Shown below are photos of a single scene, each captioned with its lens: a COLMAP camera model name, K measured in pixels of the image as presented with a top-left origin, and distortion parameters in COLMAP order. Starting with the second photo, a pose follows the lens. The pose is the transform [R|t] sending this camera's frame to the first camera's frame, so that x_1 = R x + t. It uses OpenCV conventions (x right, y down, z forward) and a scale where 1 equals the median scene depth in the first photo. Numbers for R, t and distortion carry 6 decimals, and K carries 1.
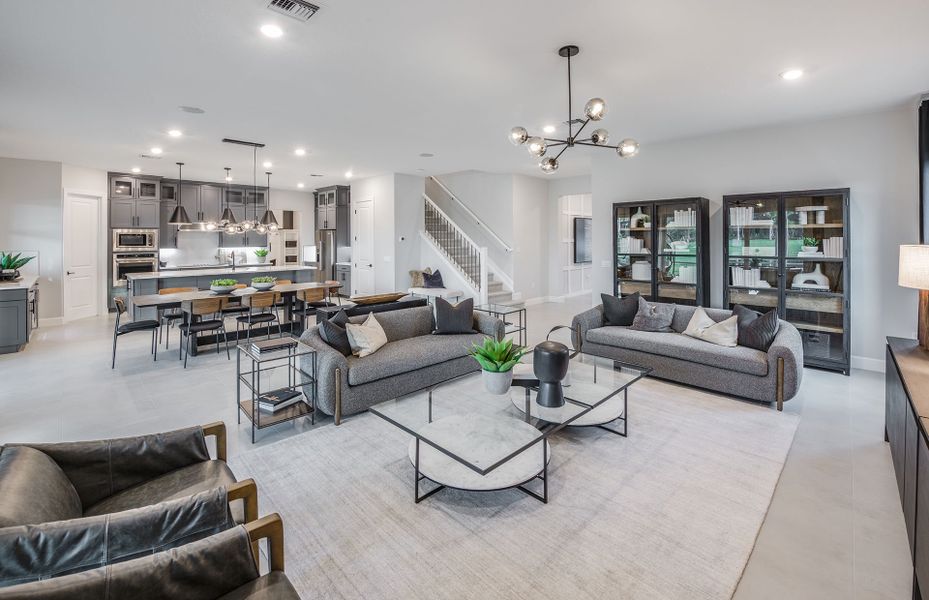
lens RADIAL K [[396.3, 0, 471.0], [0, 396.3, 300.0], [0, 0, 1]] dist [-0.000807, -0.000093]
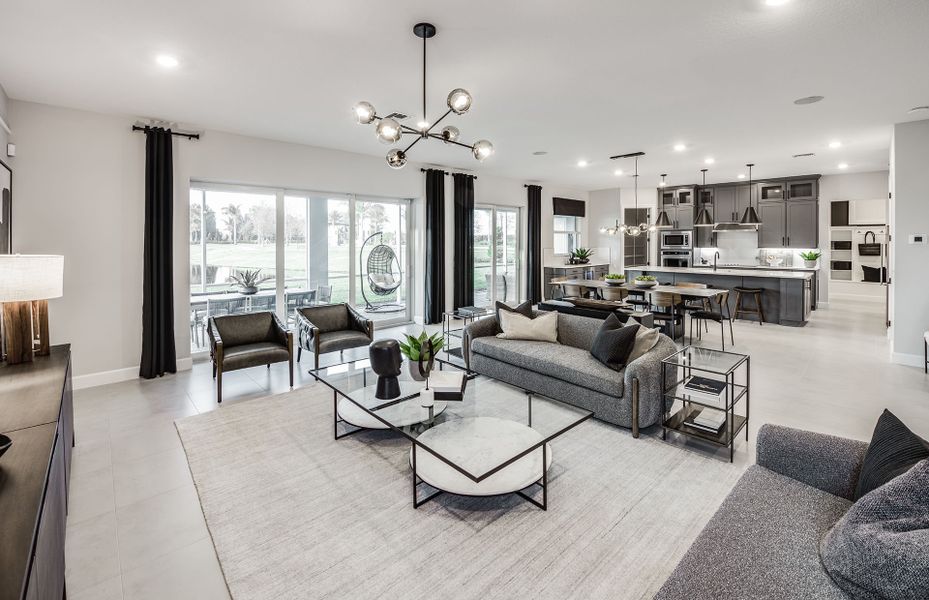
lens RADIAL K [[396.3, 0, 471.0], [0, 396.3, 300.0], [0, 0, 1]] dist [-0.000807, -0.000093]
pose [[-0.022518, 0.150524, -0.988350, 0.406092], [-0.150797, 0.976778, 0.152197, -0.061679], [0.988308, 0.152468, 0.000703, 0.402406]]
